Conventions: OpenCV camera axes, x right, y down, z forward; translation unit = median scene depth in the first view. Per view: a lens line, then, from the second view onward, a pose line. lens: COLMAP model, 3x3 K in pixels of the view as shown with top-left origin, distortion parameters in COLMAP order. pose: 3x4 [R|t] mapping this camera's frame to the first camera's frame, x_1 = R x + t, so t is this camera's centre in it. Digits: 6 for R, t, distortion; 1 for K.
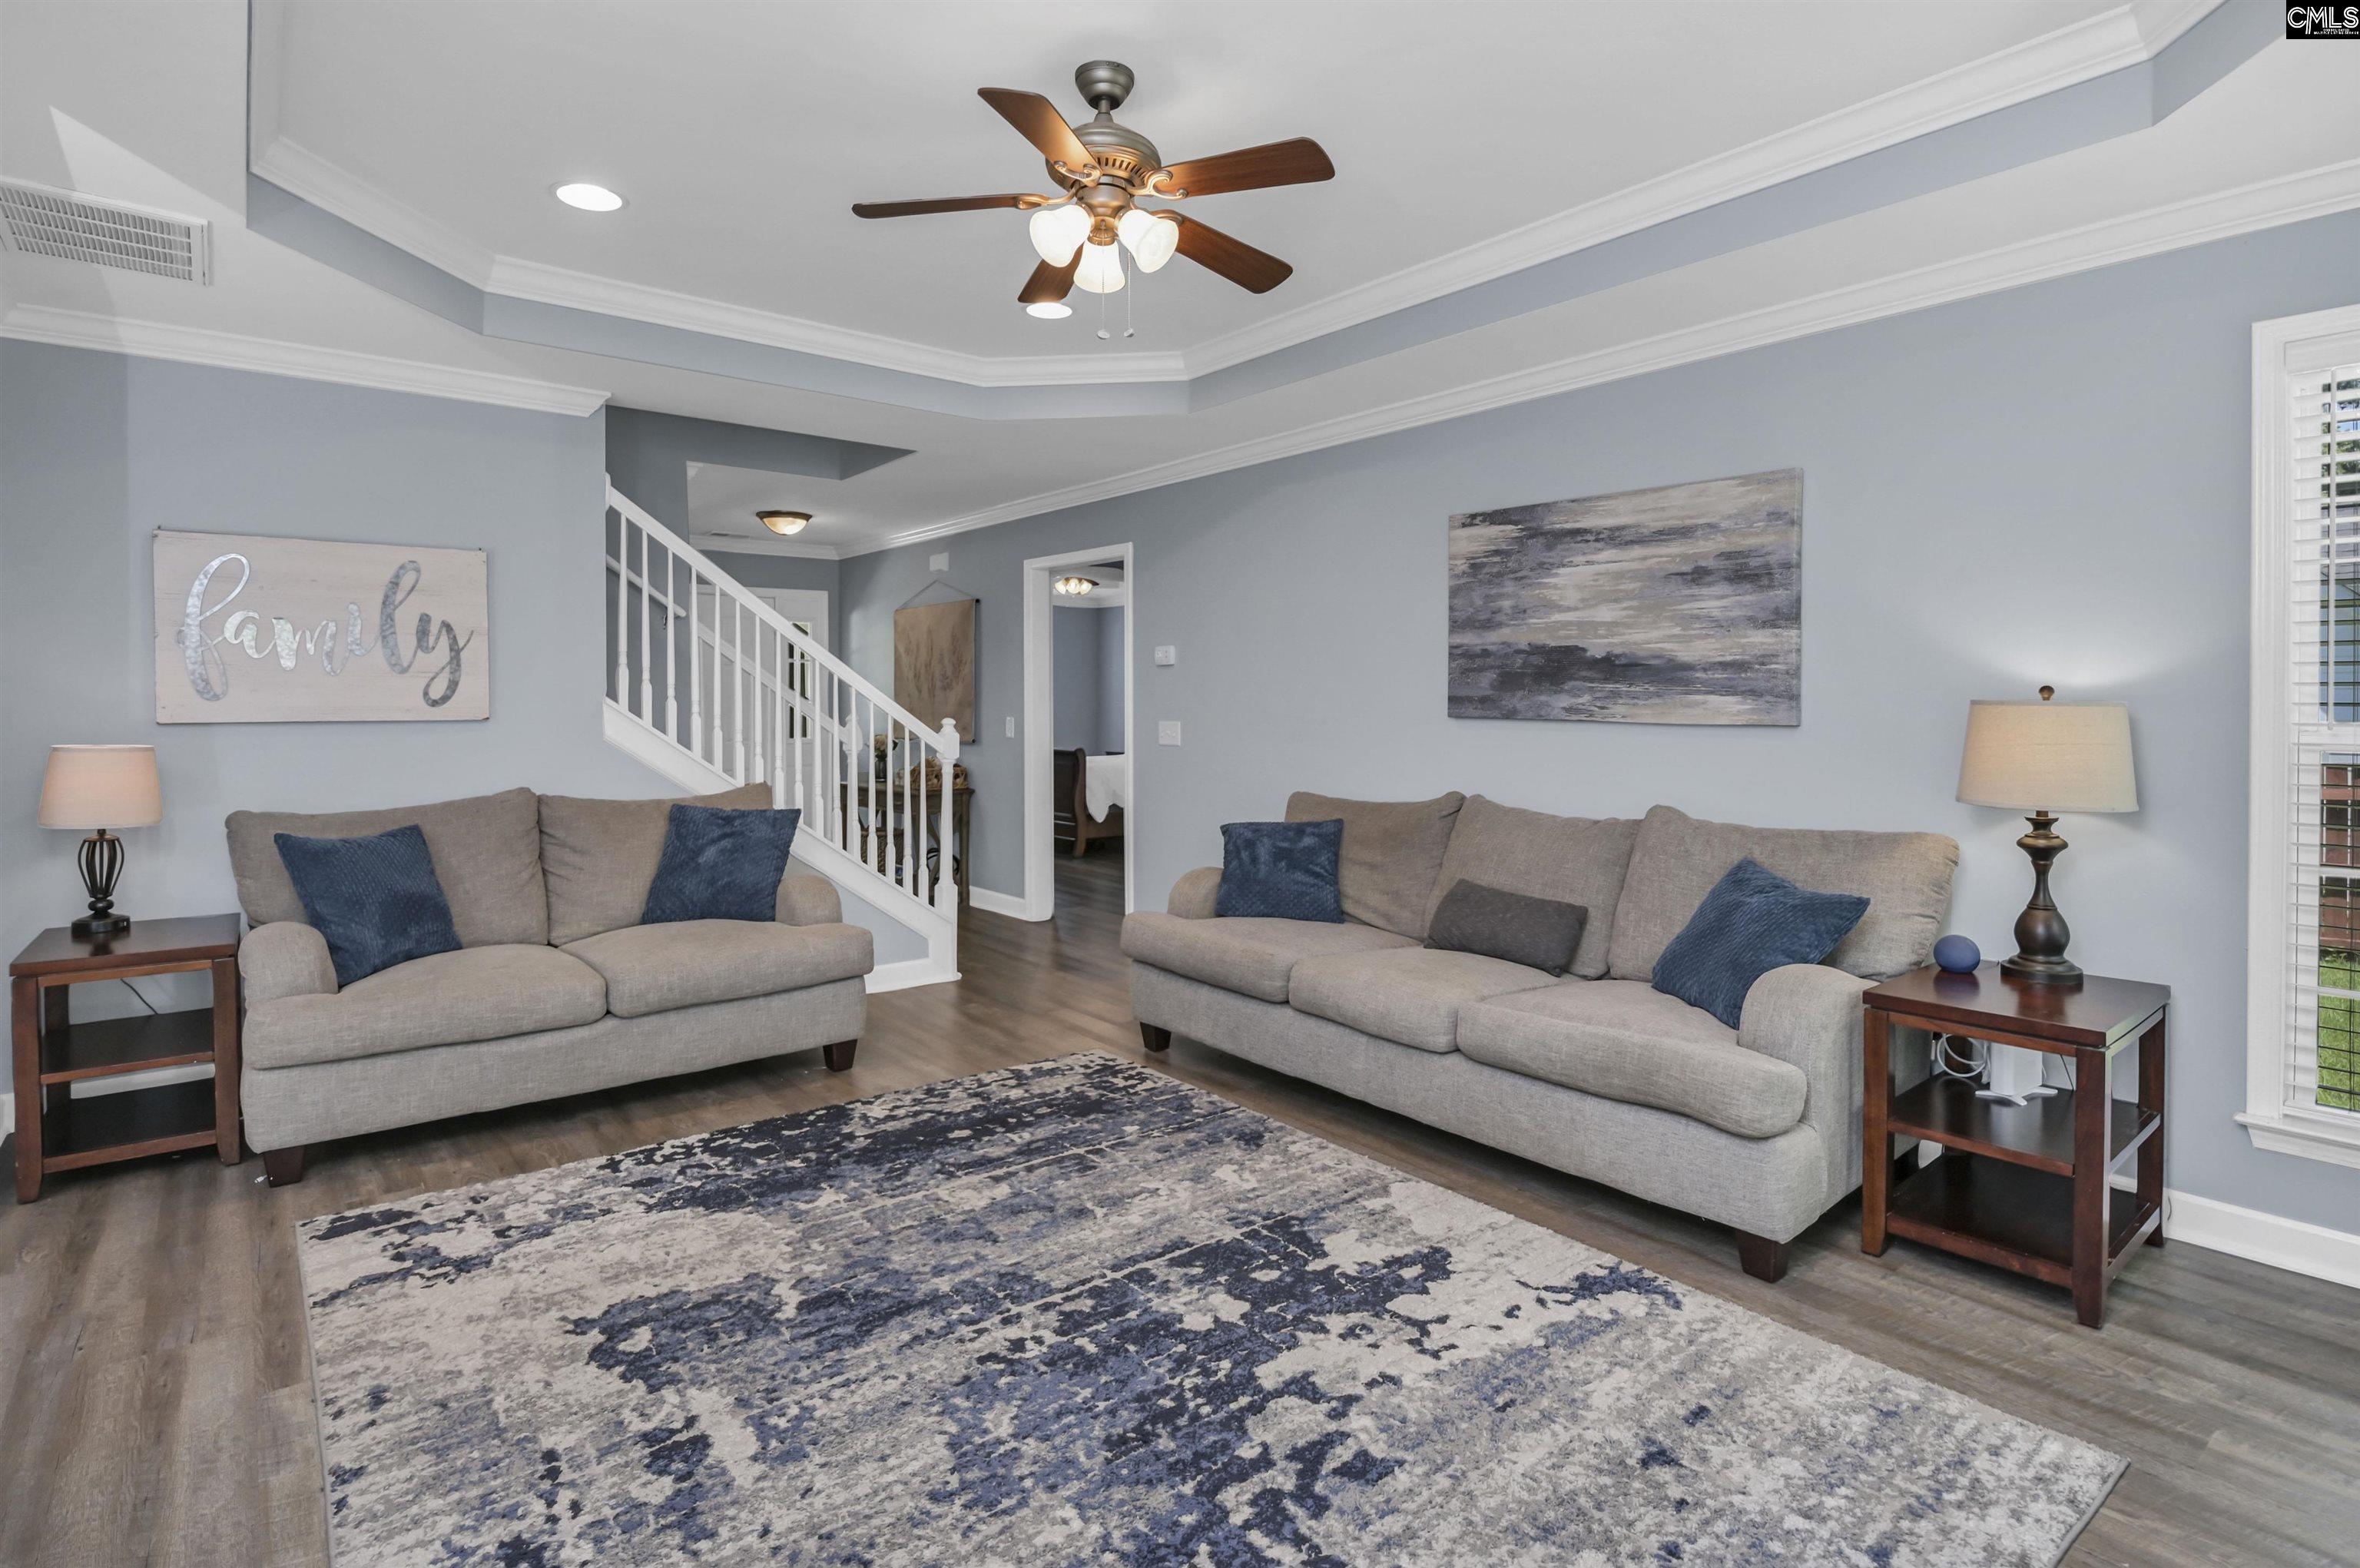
lens RADIAL K [[1160.5, 0, 1186.9], [0, 1160.5, 708.3], [0, 0, 1]] dist [-0.002595, -0.002464]
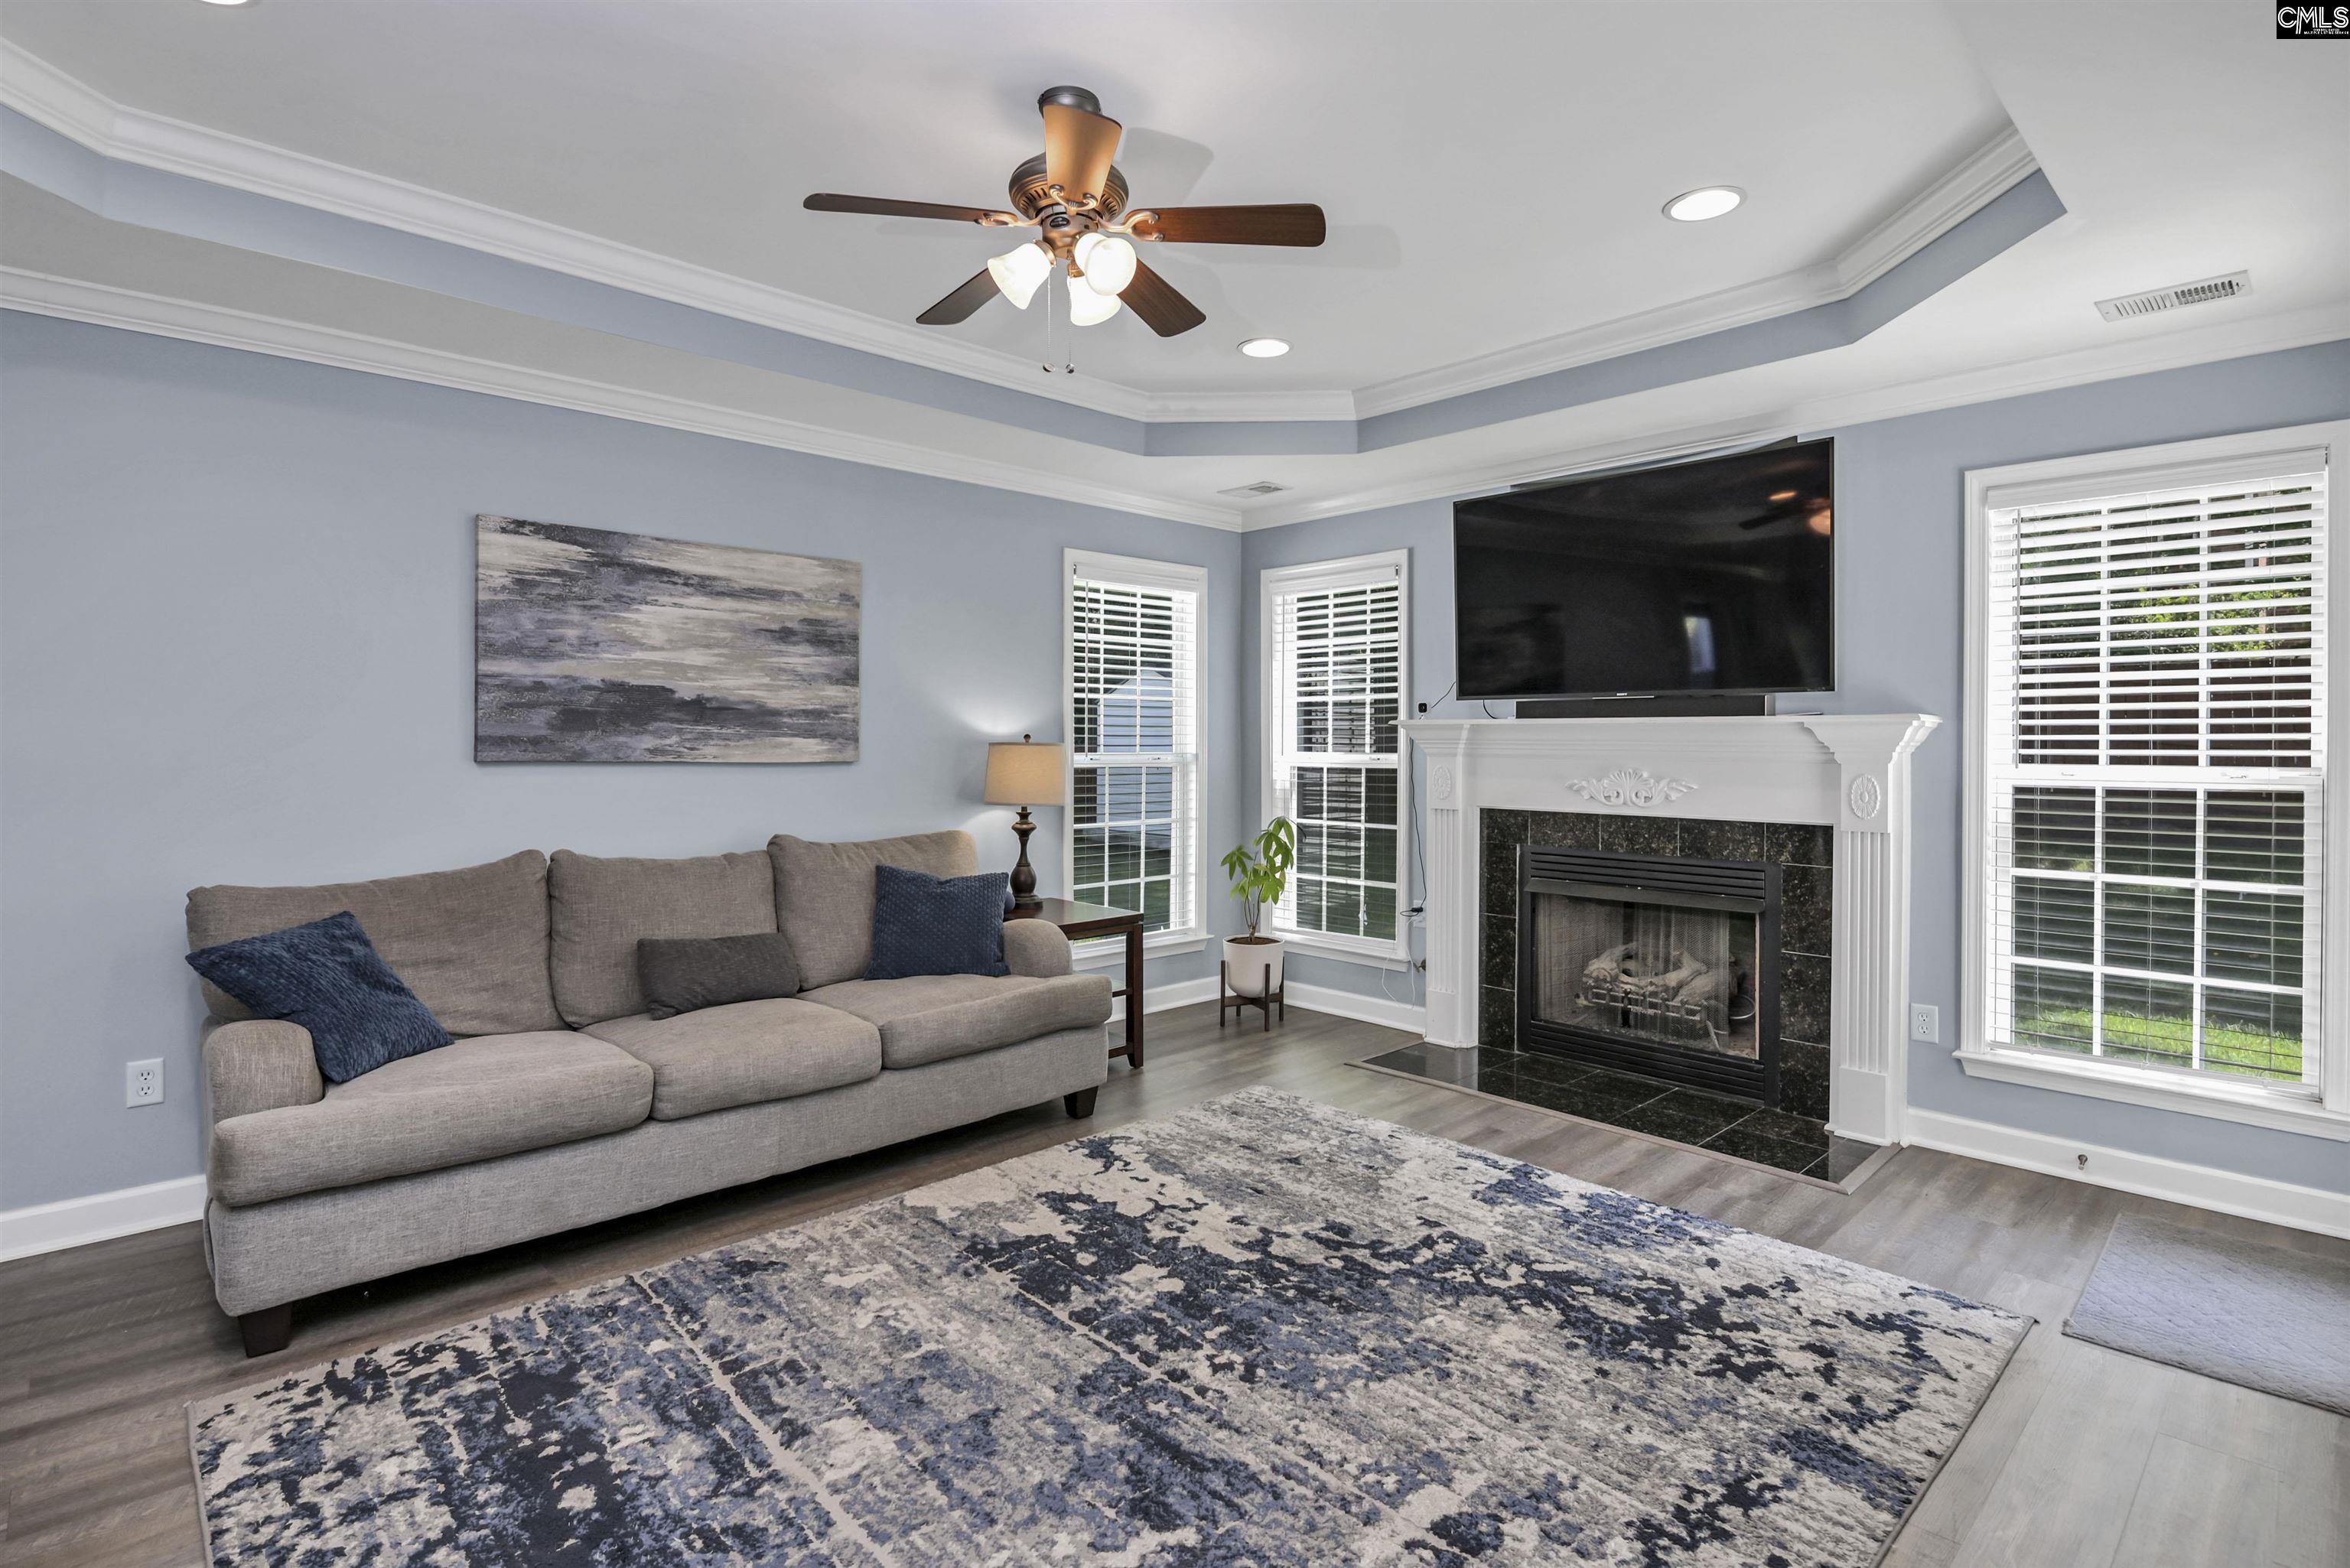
lens RADIAL K [[1129.1, 0, 1175.6], [0, 1129.1, 738.5], [0, 0, 1]] dist [-0.000431, -0.005380]
pose [[-0.064650, 0.001069, 0.997907, -0.754564], [0.001708, 0.999998, -0.000960, -0.009036], [-0.997907, 0.001643, -0.064652, 0.723043]]
